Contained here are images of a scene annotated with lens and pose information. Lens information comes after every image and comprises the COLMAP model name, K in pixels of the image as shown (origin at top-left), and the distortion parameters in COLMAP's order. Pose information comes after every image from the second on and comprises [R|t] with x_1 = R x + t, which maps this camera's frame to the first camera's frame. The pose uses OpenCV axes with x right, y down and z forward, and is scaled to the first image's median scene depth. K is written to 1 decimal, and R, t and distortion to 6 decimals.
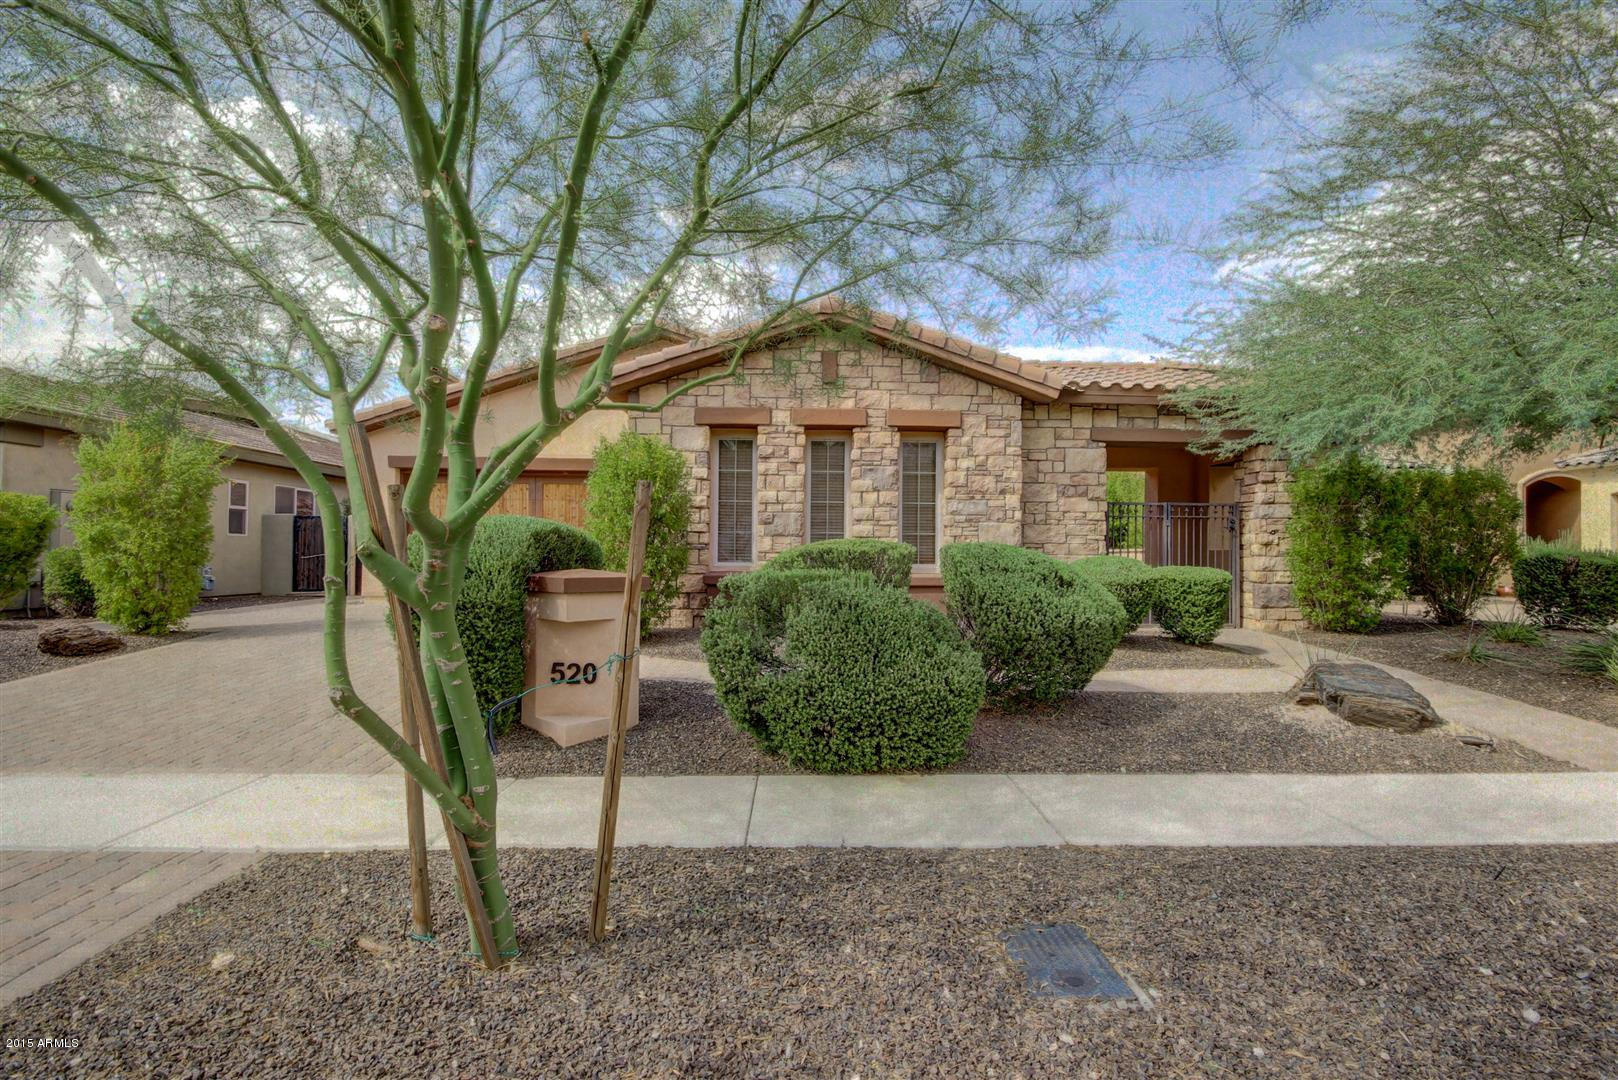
lens RADIAL K [[769.1, 0, 809.0], [0, 769.1, 540.0], [0, 0, 1]] dist [-0.000151, 0.000157]
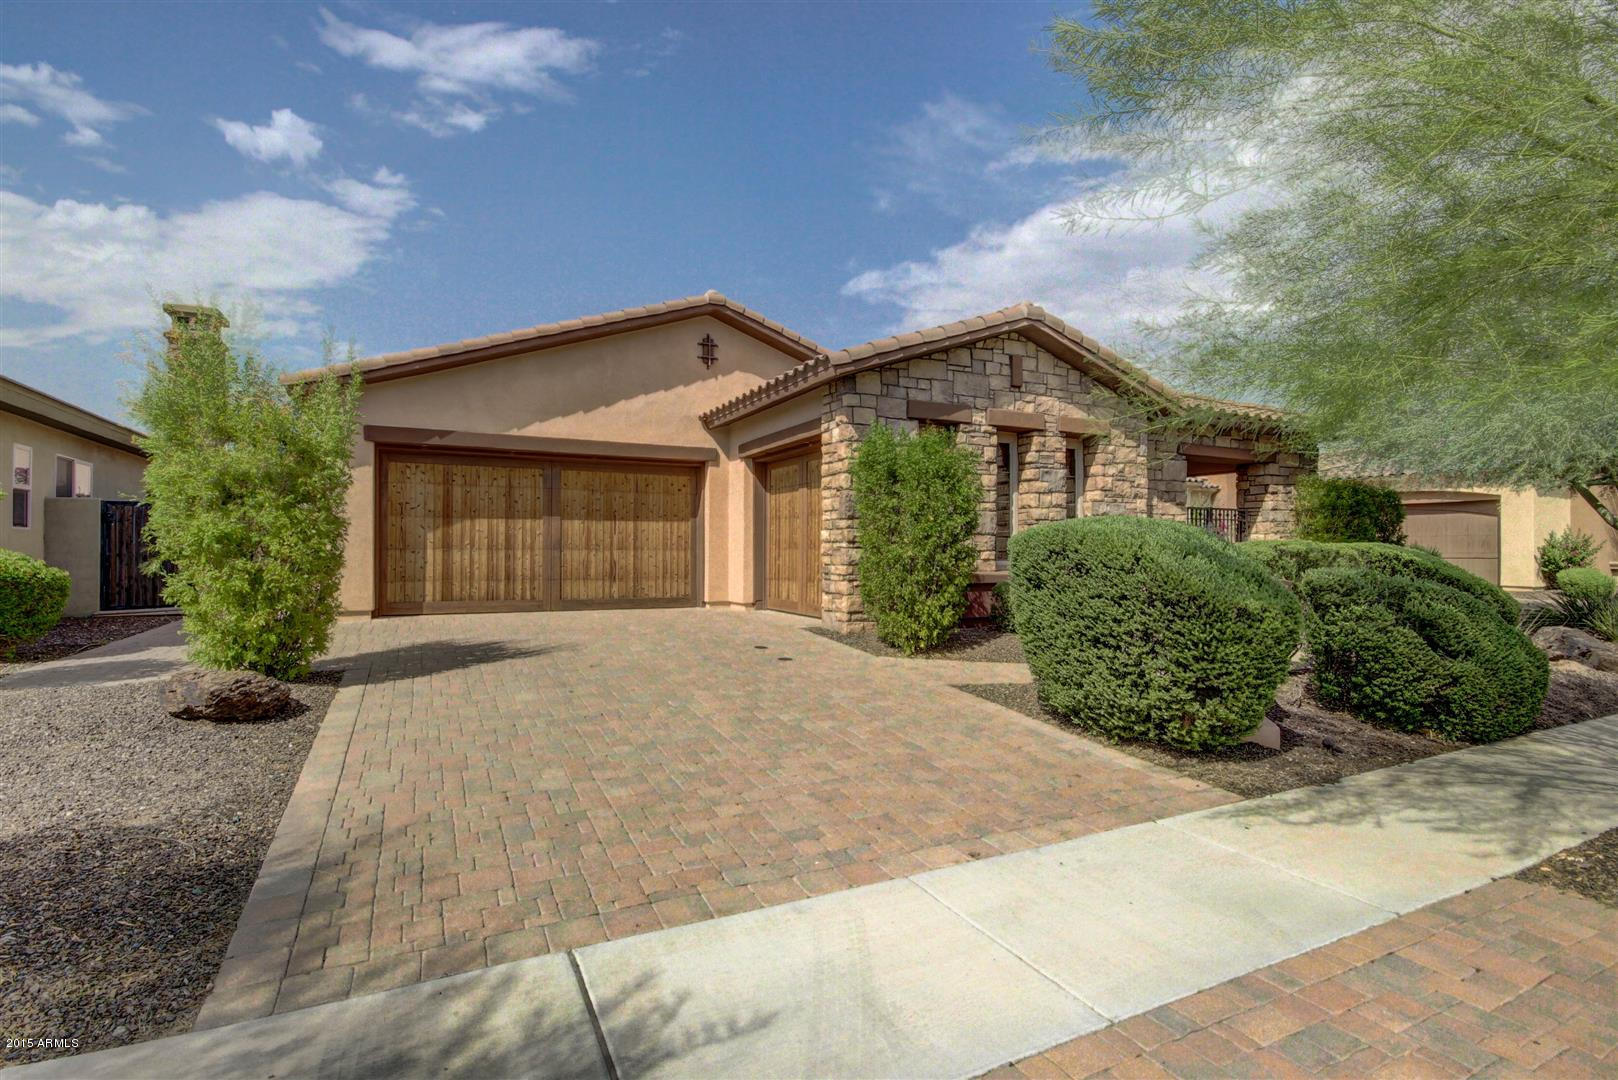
lens RADIAL K [[769.1, 0, 809.0], [0, 769.1, 540.0], [0, 0, 1]] dist [-0.000151, 0.000157]
pose [[0.902619, -0.000696, 0.430439, -0.664927], [-0.003650, 0.999950, 0.009272, -0.007228], [-0.430424, -0.009941, 0.902572, 0.188198]]
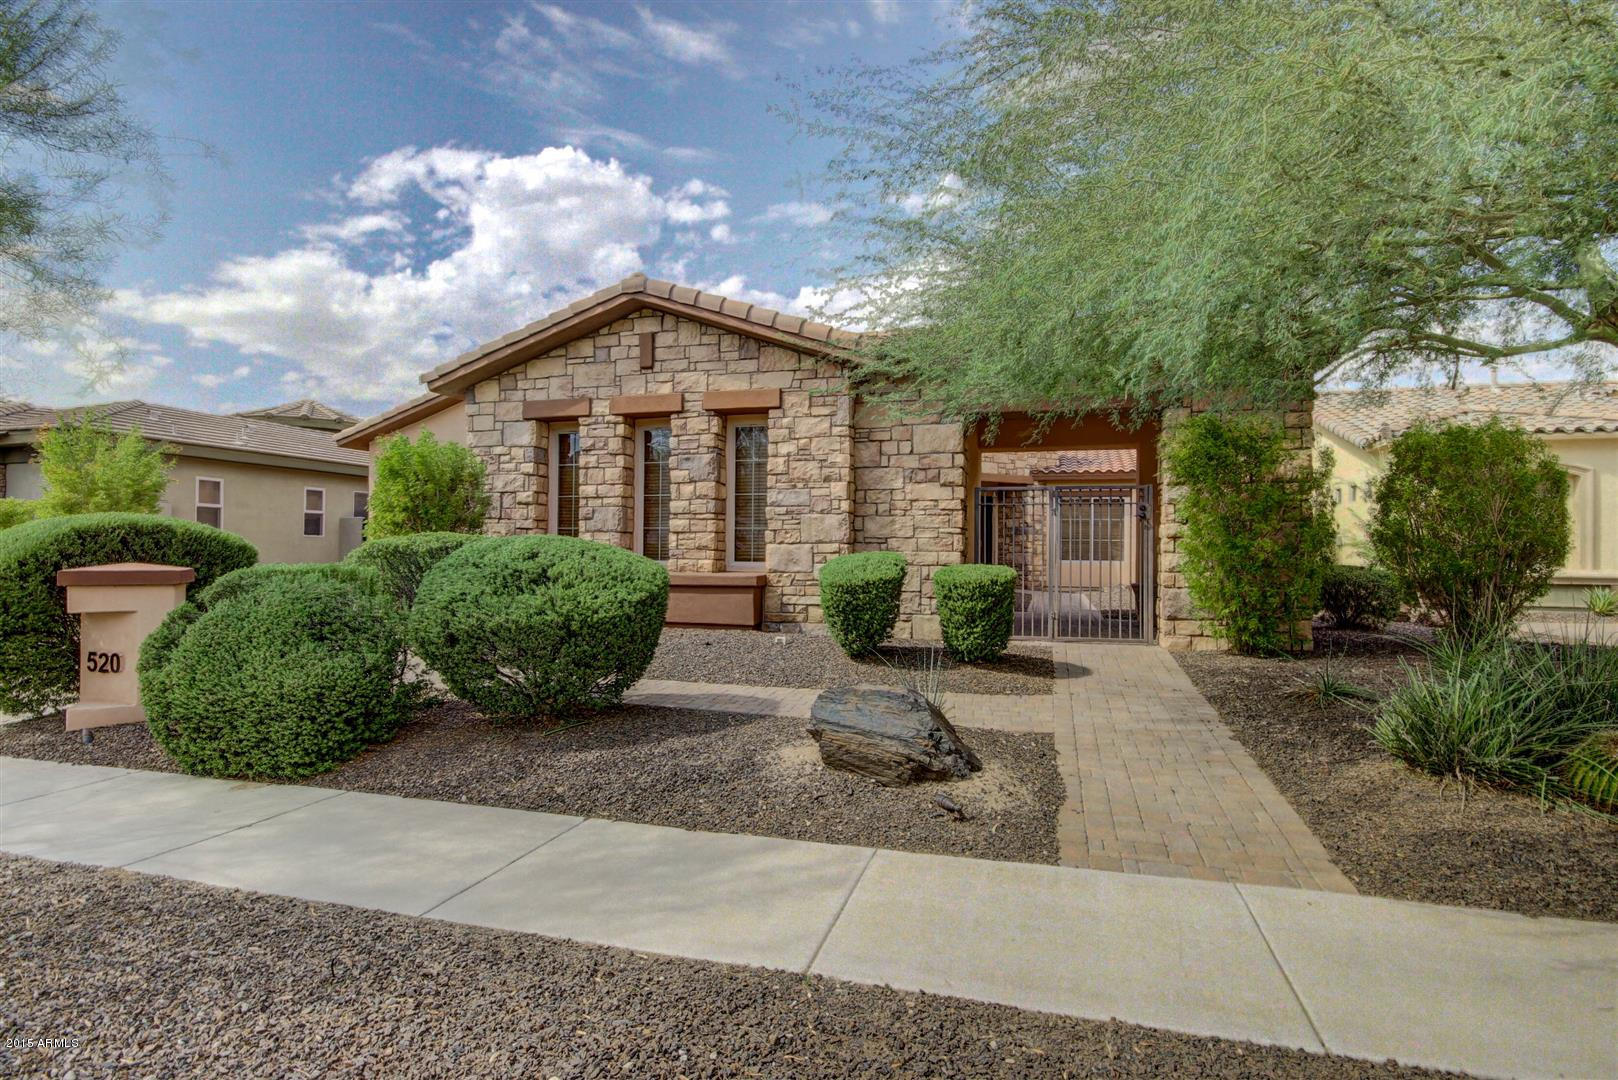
lens RADIAL K [[809.8, 0, 809.0], [0, 809.8, 540.0], [0, 0, 1]] dist [0.000719, 0.000172]
pose [[0.954933, -0.006028, -0.296760, 0.503725], [0.006432, 0.999979, 0.000385, 0.005868], [0.296752, -0.002277, 0.954952, 0.120171]]
